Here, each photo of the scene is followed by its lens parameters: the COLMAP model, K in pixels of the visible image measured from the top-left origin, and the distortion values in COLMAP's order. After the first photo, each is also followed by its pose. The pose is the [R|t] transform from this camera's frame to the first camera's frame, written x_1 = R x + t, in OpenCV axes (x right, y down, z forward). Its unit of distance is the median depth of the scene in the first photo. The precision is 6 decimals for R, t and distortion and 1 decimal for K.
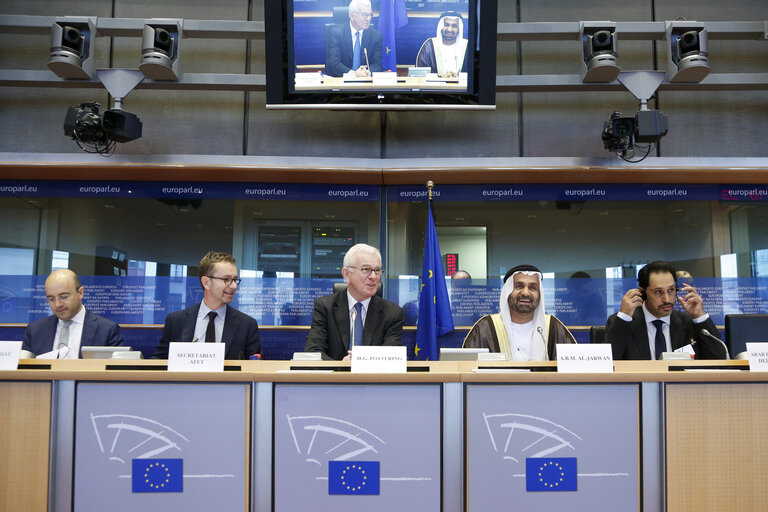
lens RADIAL K [[569.4, 0, 407.9], [0, 569.4, 256.8], [0, 0, 1]] dist [-0.151978, -0.000306]
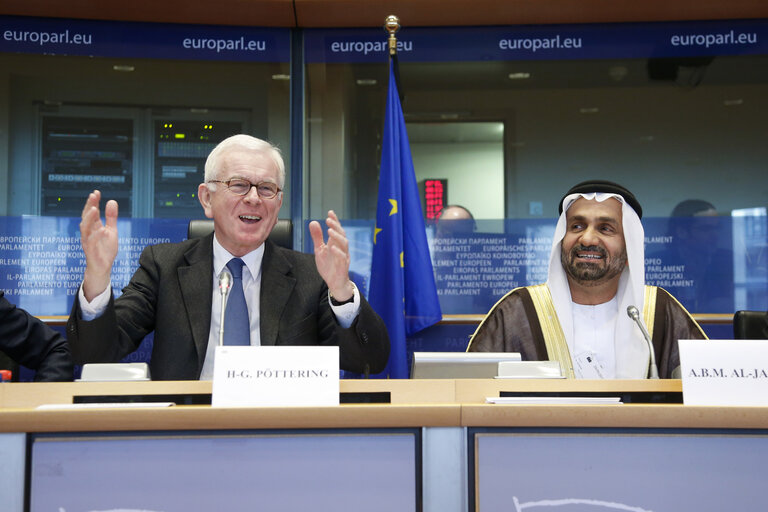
lens RADIAL K [[1018.5, 0, 384.0], [0, 1018.5, 256.0], [0, 0, 1]] dist [-0.000921, 0.014210]
pose [[0.999549, -0.003684, 0.029794, 0.006230], [0.002210, 0.998778, 0.049376, 0.031568], [-0.029940, -0.049288, 0.998336, 0.136093]]
